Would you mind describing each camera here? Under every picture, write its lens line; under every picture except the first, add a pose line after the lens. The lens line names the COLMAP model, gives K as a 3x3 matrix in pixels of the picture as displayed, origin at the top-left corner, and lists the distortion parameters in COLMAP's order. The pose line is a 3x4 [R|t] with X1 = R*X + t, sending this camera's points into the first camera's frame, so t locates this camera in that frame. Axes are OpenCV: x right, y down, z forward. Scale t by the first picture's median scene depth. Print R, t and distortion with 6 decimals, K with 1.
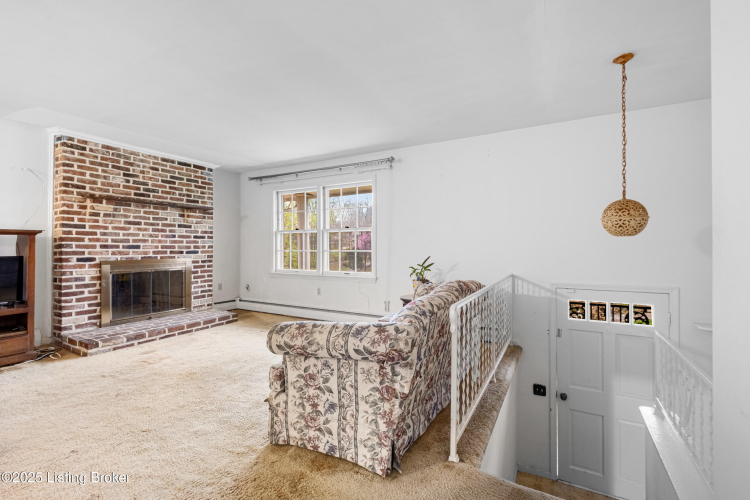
lens RADIAL K [[332.6, 0, 377.0], [0, 332.6, 242.7], [0, 0, 1]] dist [0.003074, -0.000802]
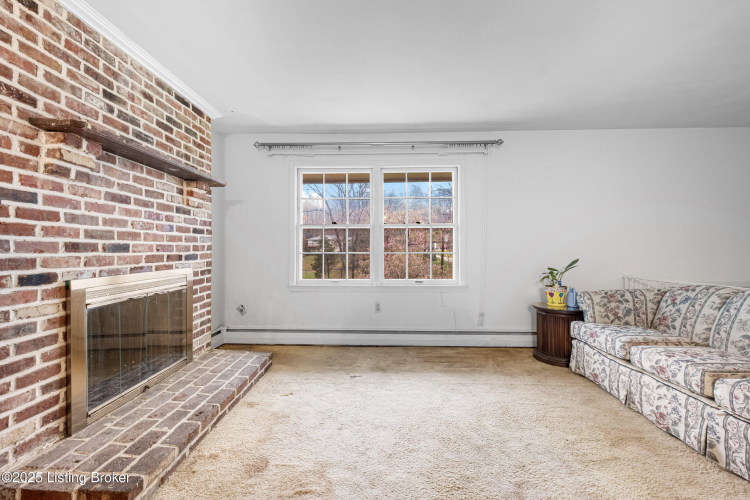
lens RADIAL K [[332.6, 0, 377.0], [0, 332.6, 242.7], [0, 0, 1]] dist [0.003074, -0.000802]
pose [[0.892942, 0.006068, 0.450131, -0.630241], [-0.005302, 0.999982, -0.002963, 0.004698], [-0.450141, 0.000259, 0.892957, 0.411335]]
